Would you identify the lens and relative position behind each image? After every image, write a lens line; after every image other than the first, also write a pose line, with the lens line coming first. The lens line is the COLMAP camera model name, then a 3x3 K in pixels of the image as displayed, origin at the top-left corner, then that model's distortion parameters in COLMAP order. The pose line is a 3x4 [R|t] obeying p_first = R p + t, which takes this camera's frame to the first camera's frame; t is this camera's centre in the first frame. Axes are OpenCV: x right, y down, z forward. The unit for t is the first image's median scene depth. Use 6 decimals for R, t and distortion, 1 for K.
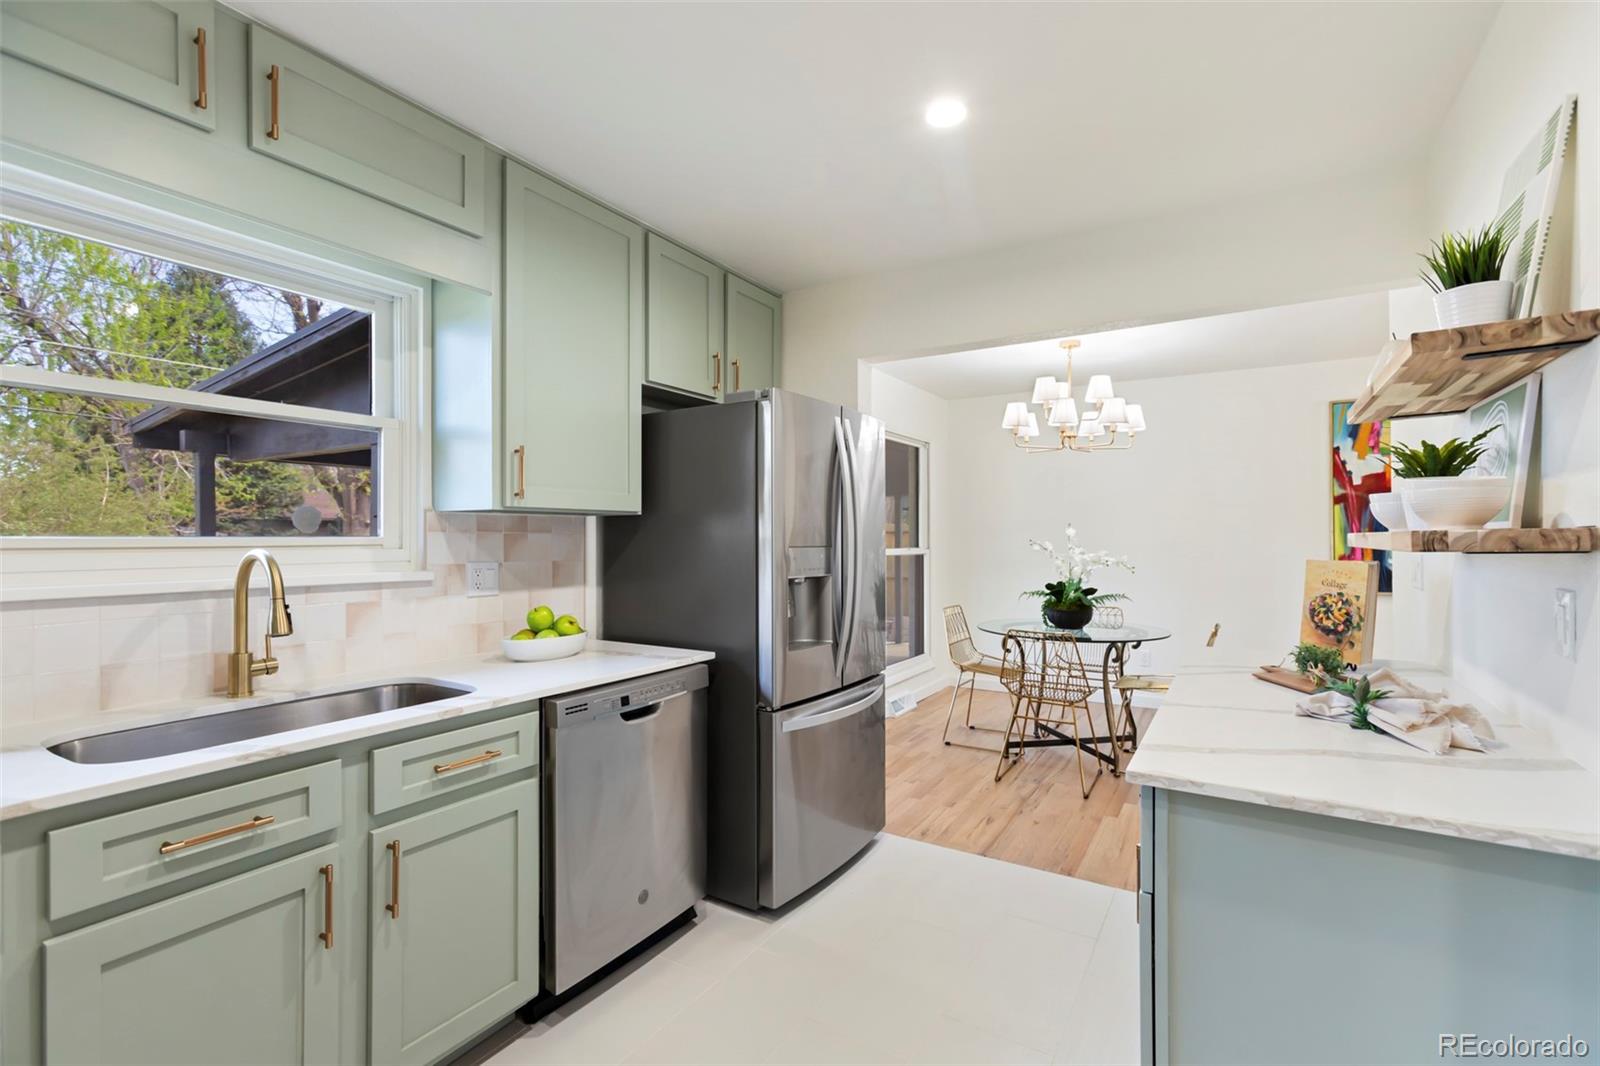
lens RADIAL K [[713.6, 0, 807.0], [0, 713.6, 538.9], [0, 0, 1]] dist [-0.015408, 0.009779]
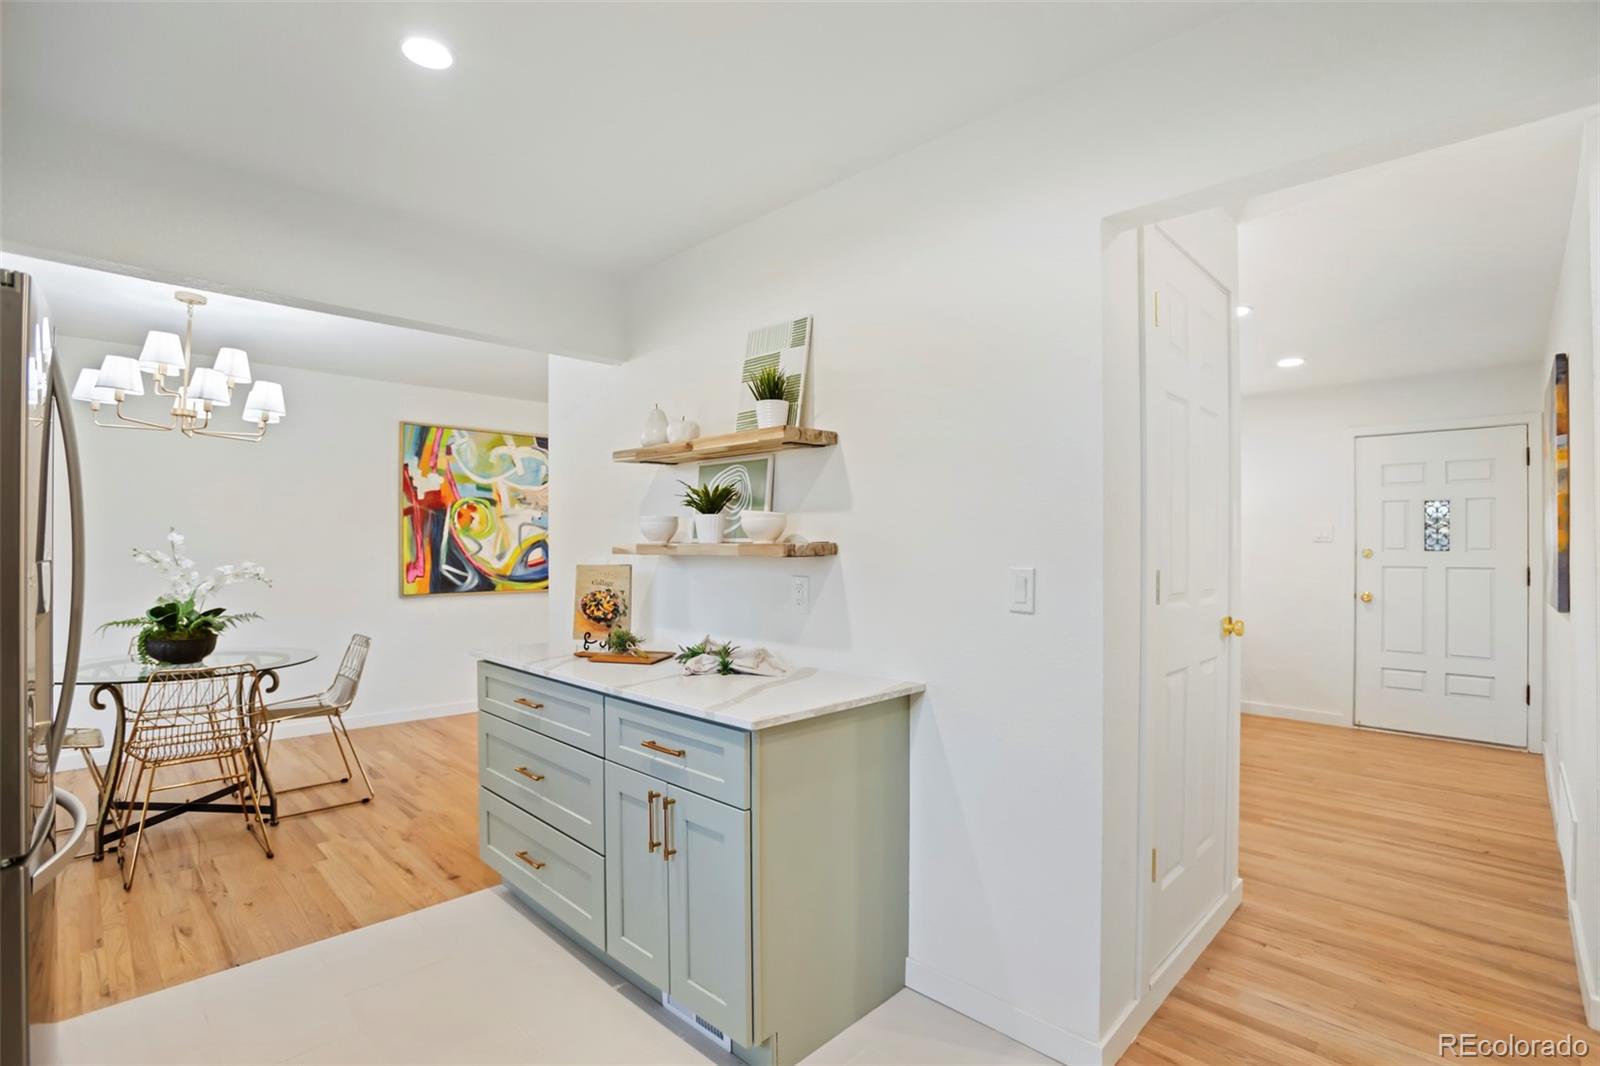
lens RADIAL K [[758.0, 0, 809.4], [0, 758.0, 550.2], [0, 0, 1]] dist [-0.083700, 0.029255]
pose [[0.209343, -0.002245, 0.977840, -0.462619], [-0.001422, 0.999996, 0.002600, -0.000374], [-0.977841, -0.001935, 0.209339, 0.302953]]
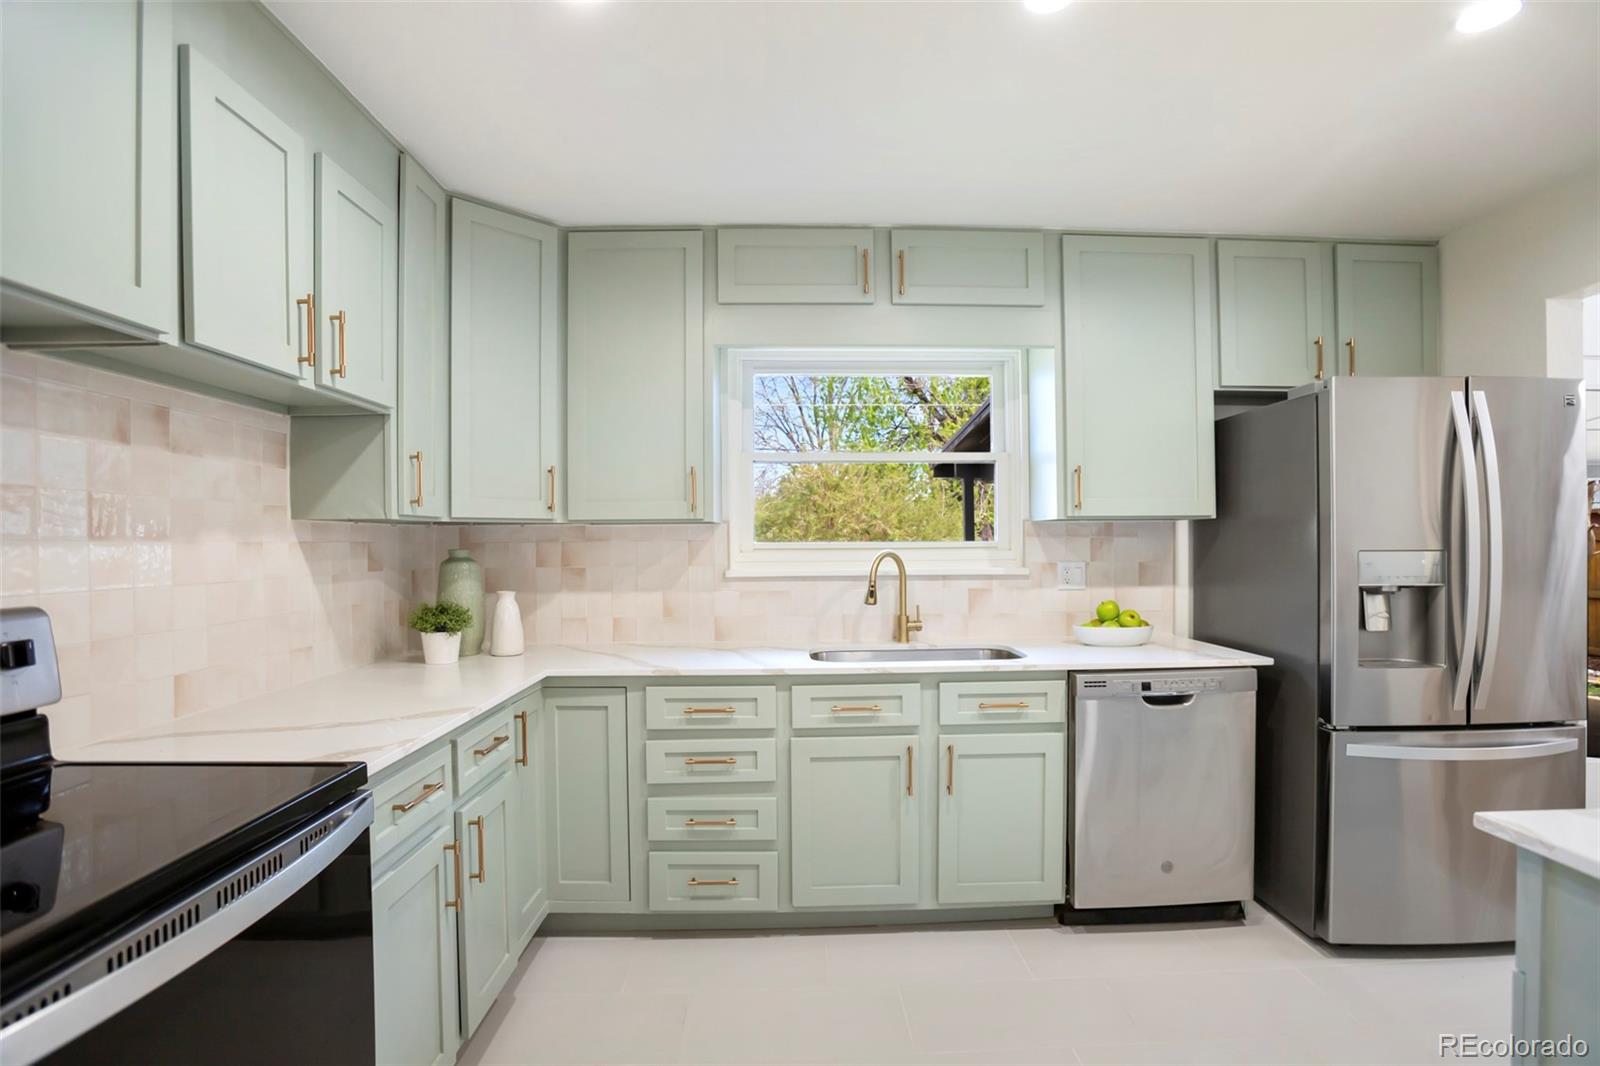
lens RADIAL K [[758.0, 0, 809.4], [0, 758.0, 550.2], [0, 0, 1]] dist [-0.083700, 0.029255]
pose [[0.553384, 0.006454, -0.832901, 0.374562], [0.005033, 0.999926, 0.011093, -0.003382], [0.832911, -0.010330, 0.553310, -0.081254]]
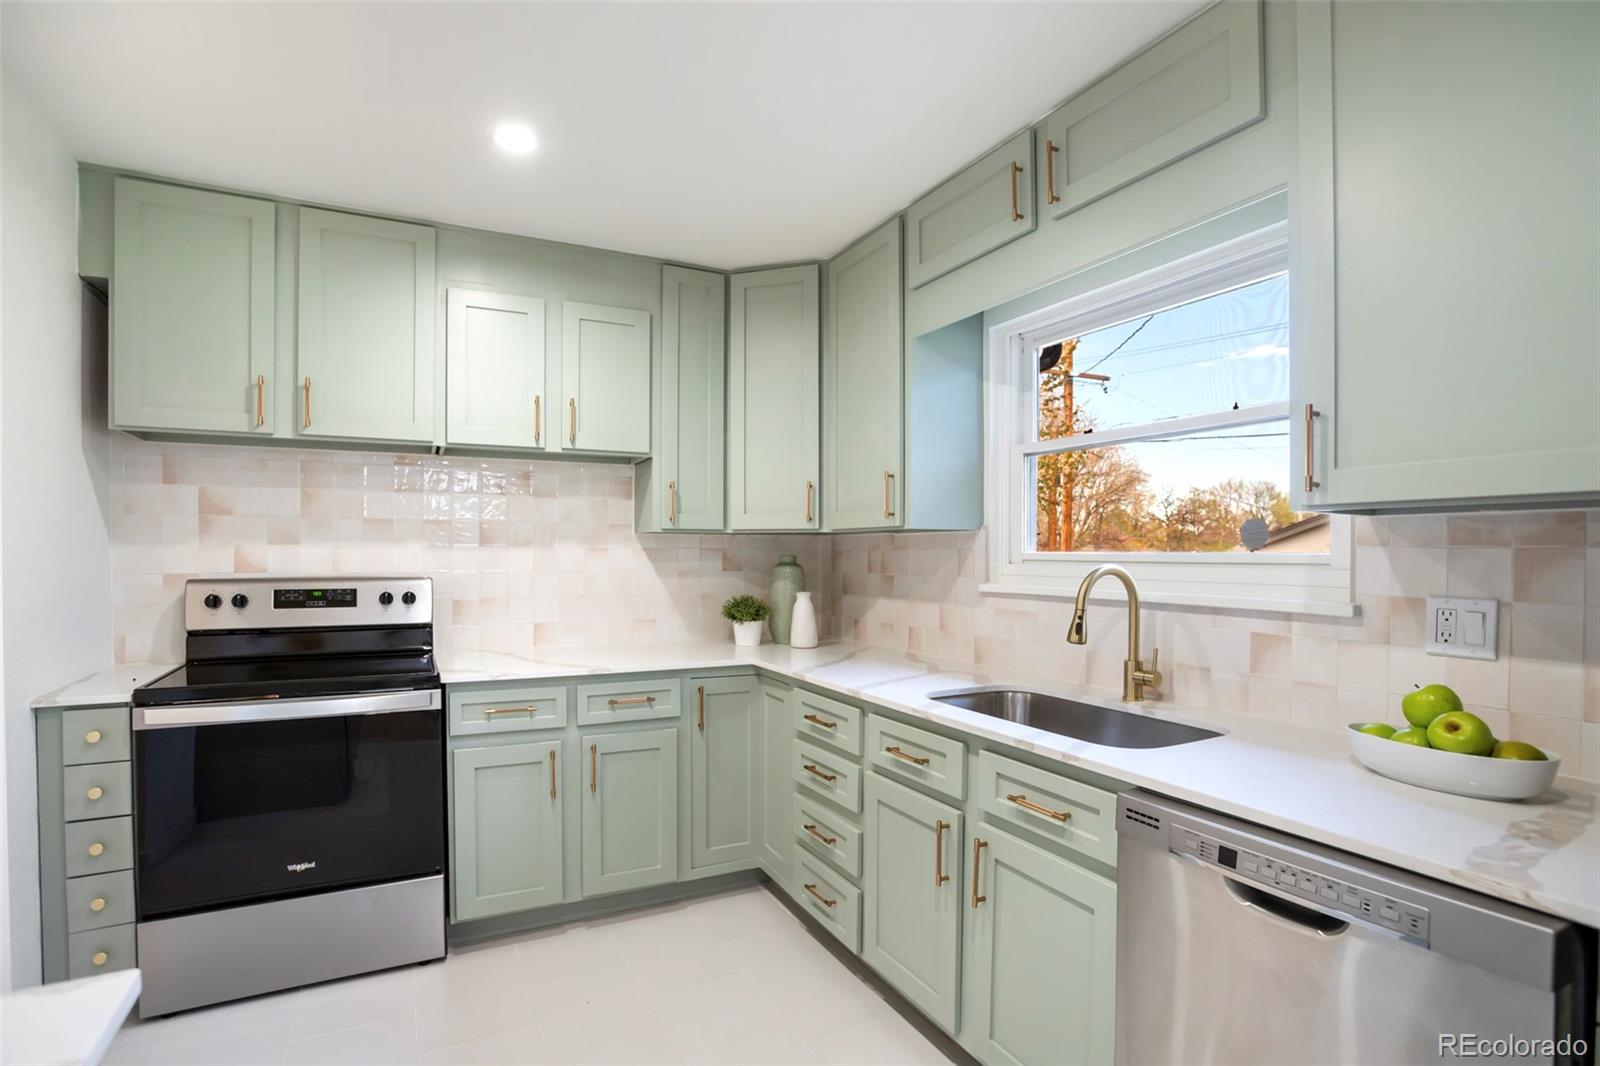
lens RADIAL K [[781.0, 0, 799.6], [0, 781.0, 548.6], [0, 0, 1]] dist [-0.001922, -0.000325]
pose [[-0.501793, -0.003237, -0.864982, 0.369544], [-0.002969, 0.999994, -0.002020, -0.004512], [0.864983, 0.001554, -0.501799, 0.883759]]
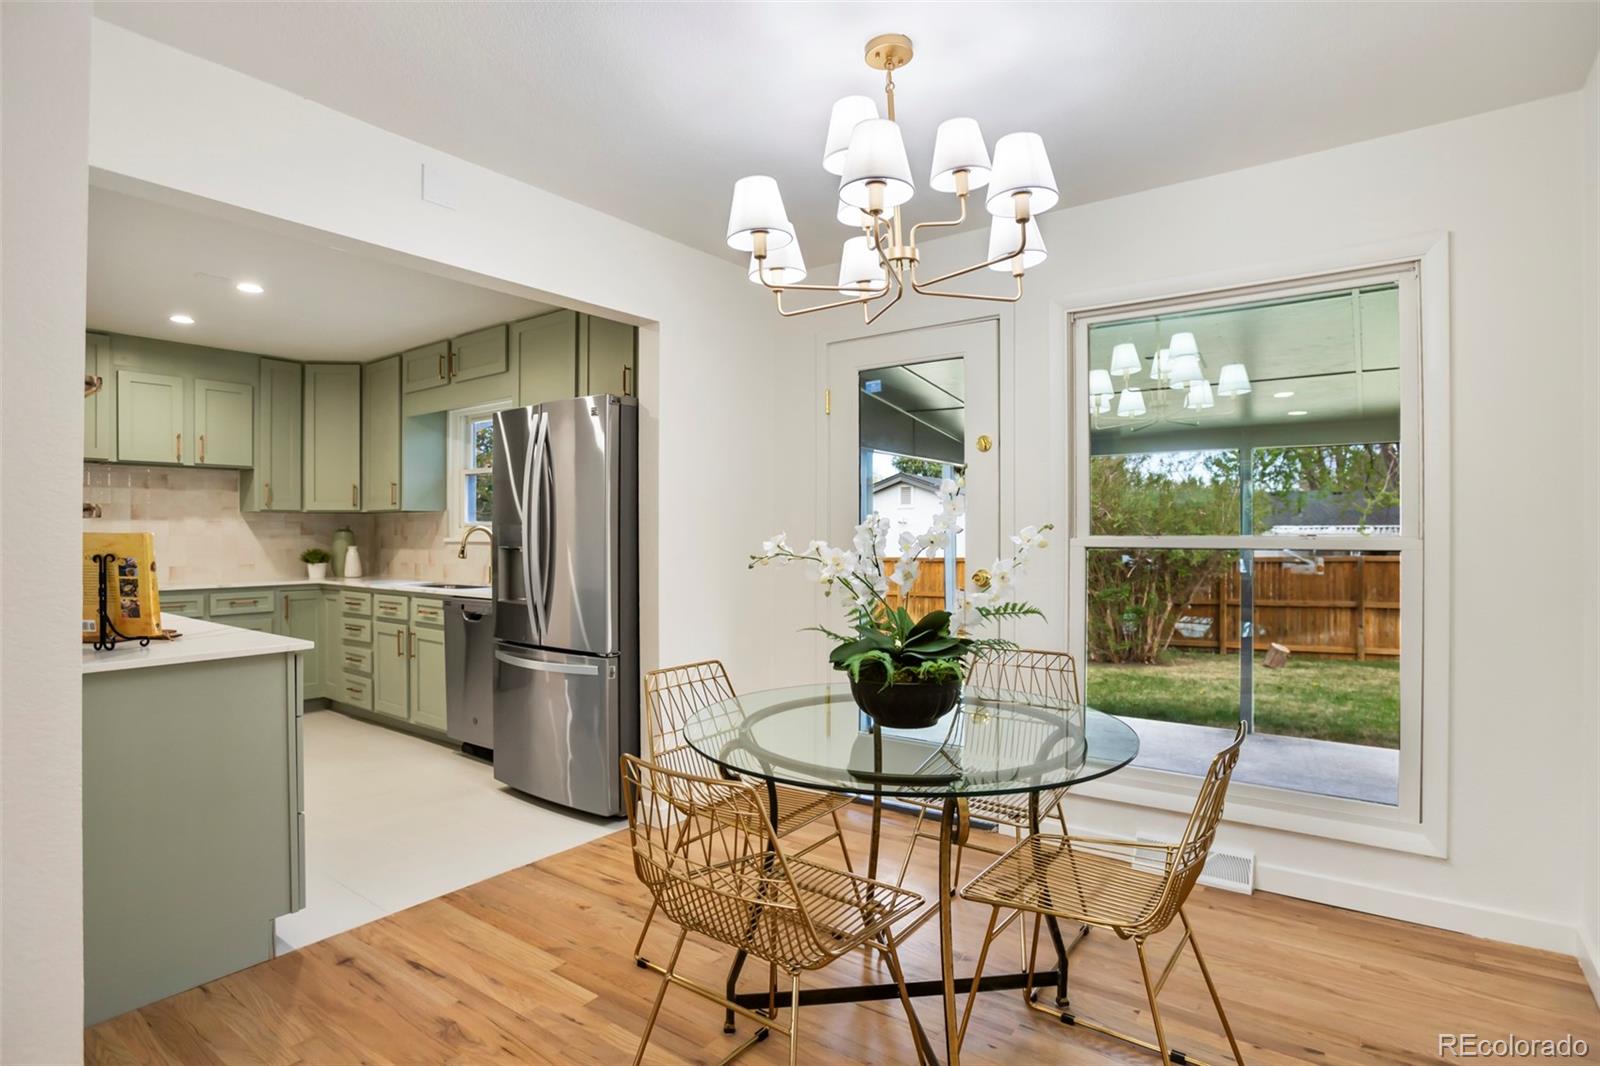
lens RADIAL K [[791.3, 0, 746.3], [0, 791.3, 527.3], [0, 0, 1]] dist [-0.001543, 0.000022]
pose [[-0.119586, -0.004686, -0.992813, 1.521522], [0.001746, 0.999986, -0.004930, 0.026460], [0.992822, -0.002324, -0.119576, 1.746004]]
